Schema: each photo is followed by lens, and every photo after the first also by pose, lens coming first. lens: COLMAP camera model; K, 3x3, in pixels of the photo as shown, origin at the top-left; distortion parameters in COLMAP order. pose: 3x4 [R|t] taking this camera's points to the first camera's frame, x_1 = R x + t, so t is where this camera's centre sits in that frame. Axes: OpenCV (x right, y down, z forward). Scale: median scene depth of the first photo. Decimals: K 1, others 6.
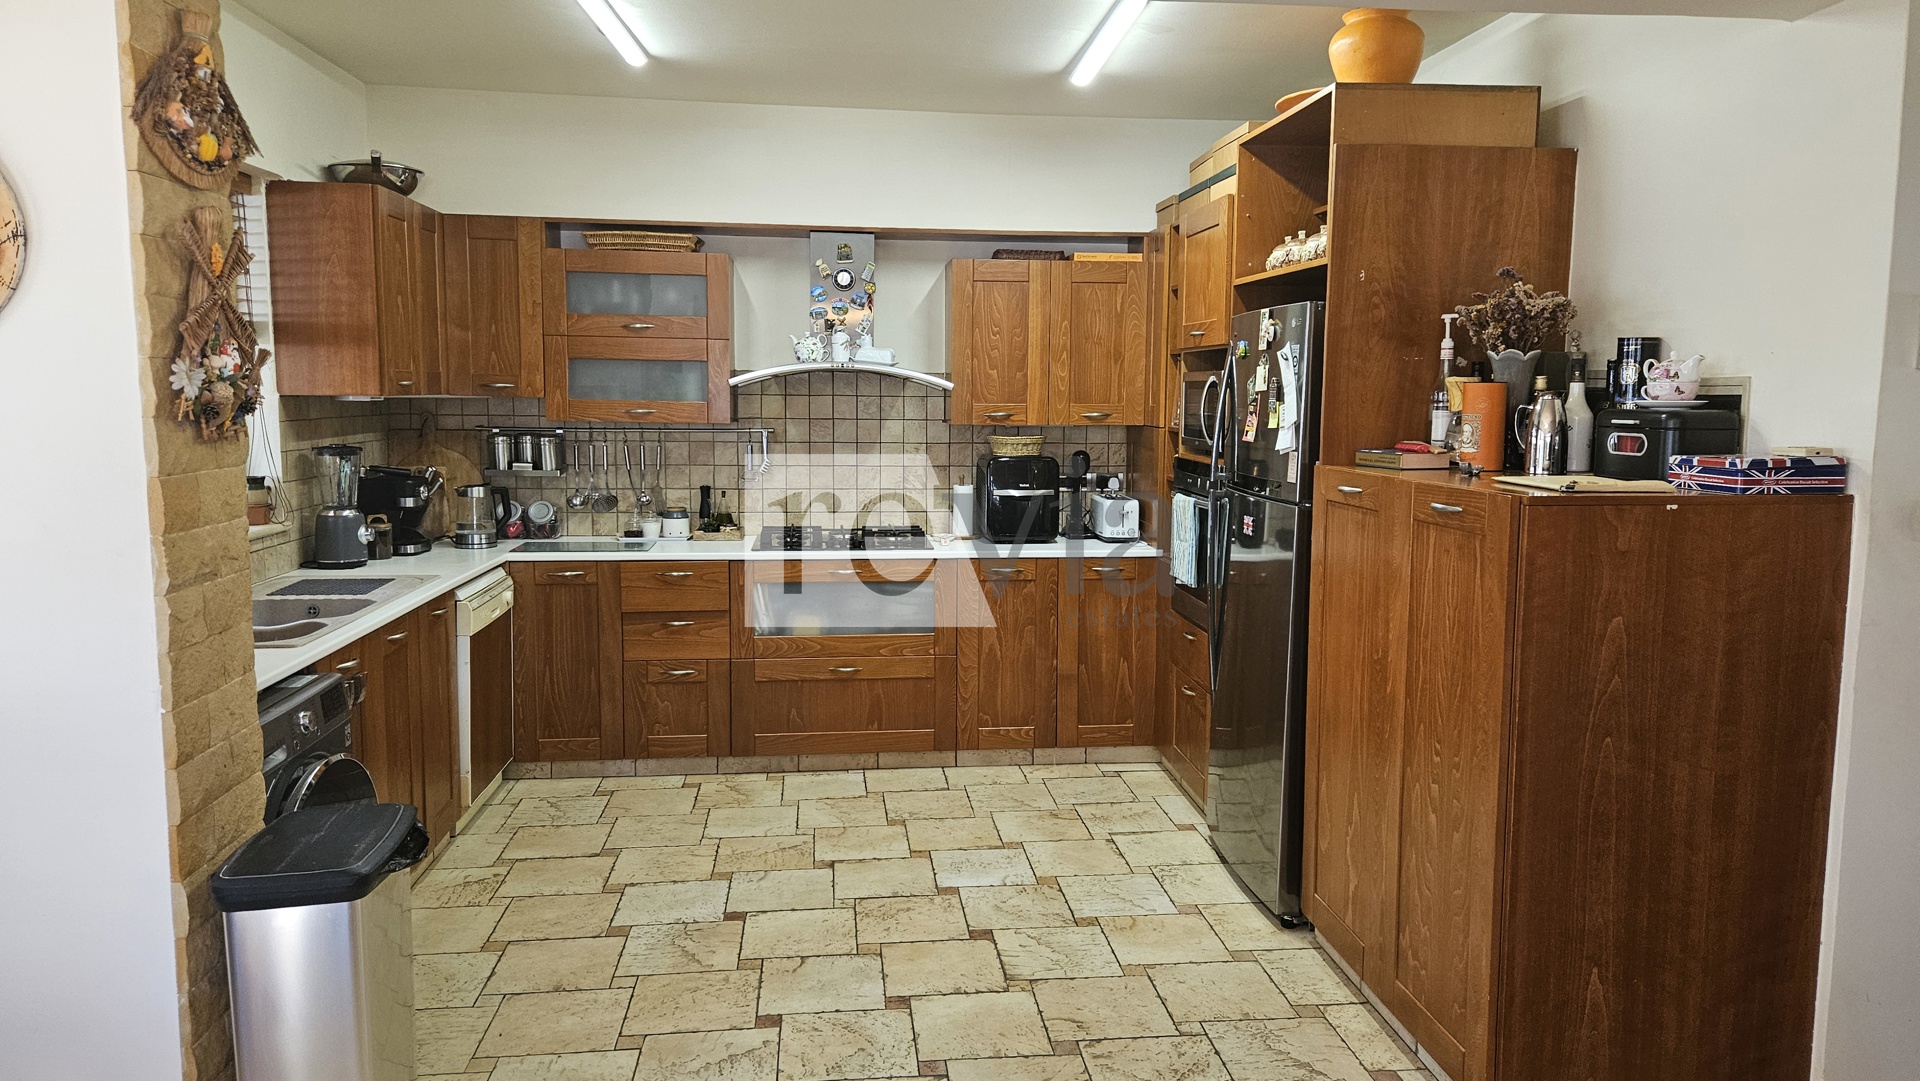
lens RADIAL K [[1328.2, 0, 1009.7], [0, 1328.2, 530.4], [0, 0, 1]] dist [0.057871, -0.034948]
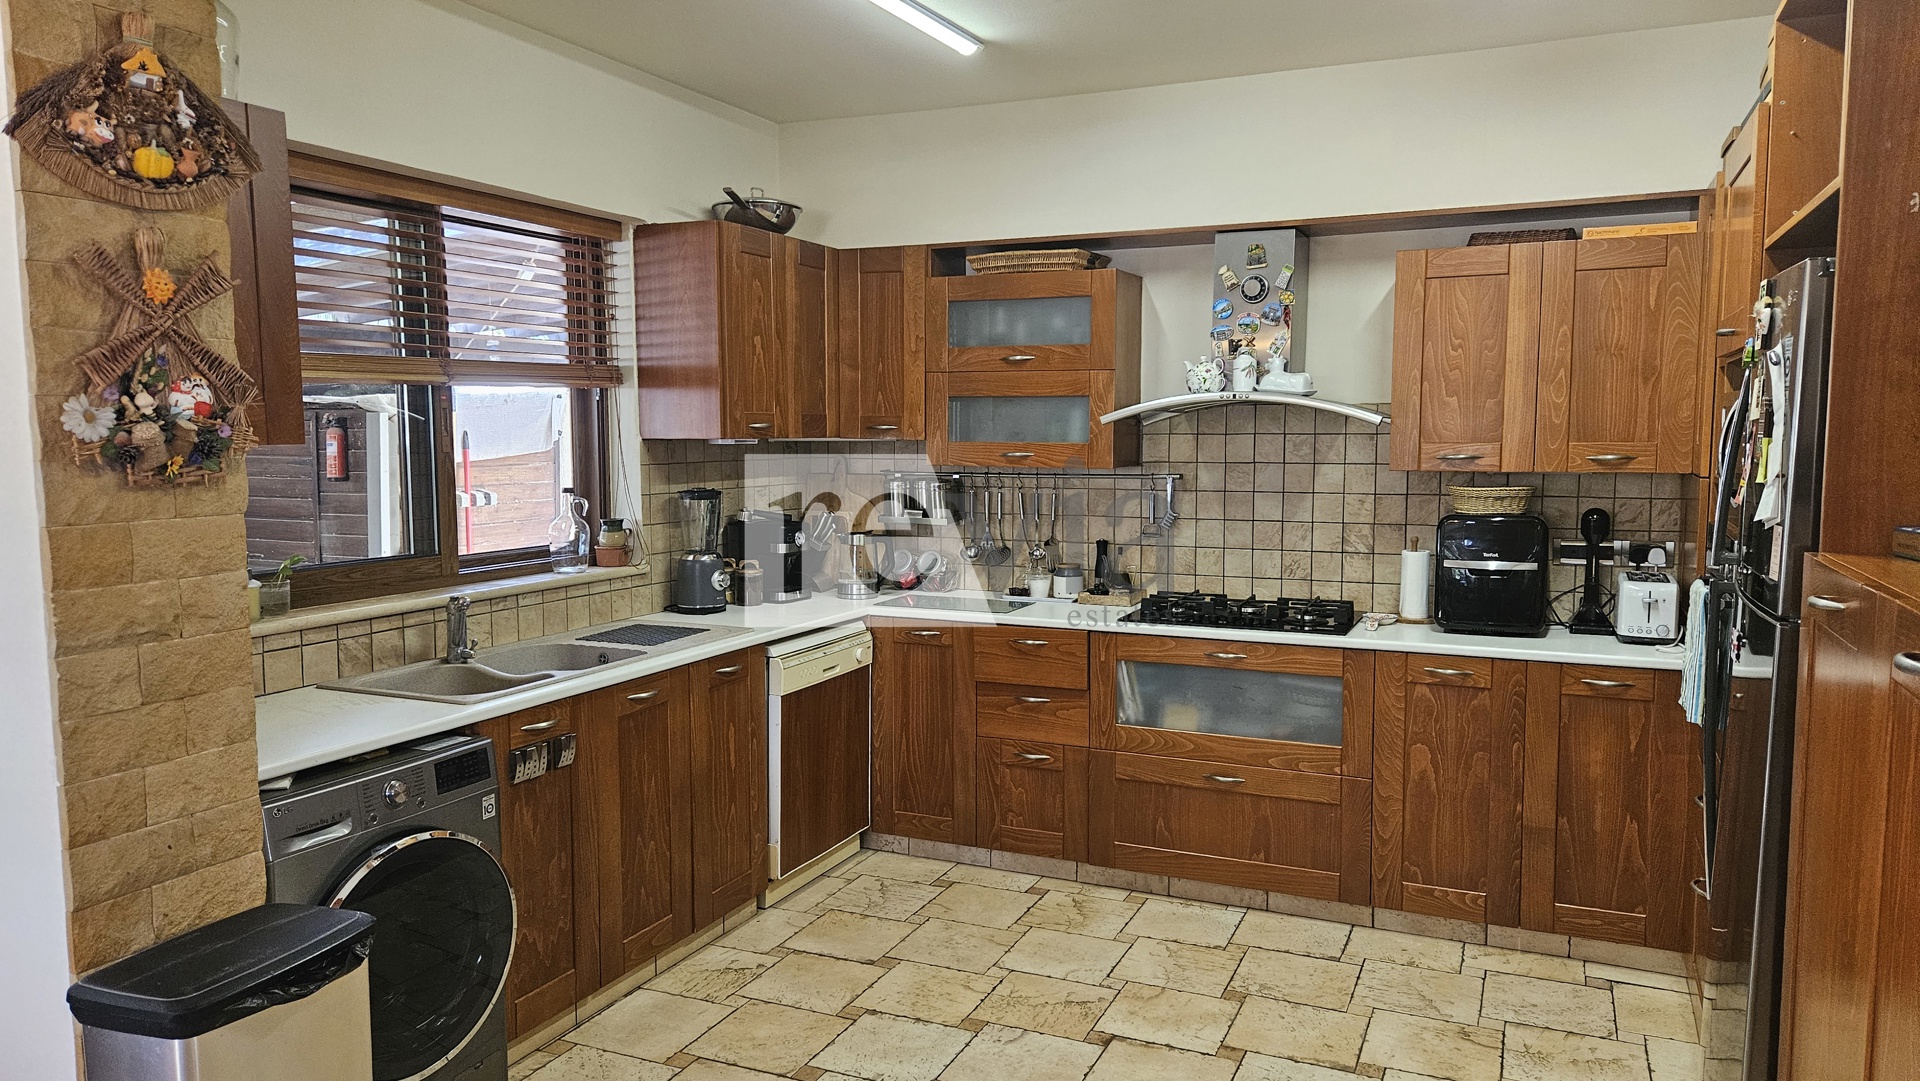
lens RADIAL K [[1328.2, 0, 959.4], [0, 1328.2, 542.9], [0, 0, 1]] dist [0.057871, -0.034948]
pose [[0.848649, 0.036669, -0.527683, 0.159320], [-0.047984, 0.998818, -0.007762, -0.022310], [0.526775, 0.031907, 0.849406, 0.239802]]
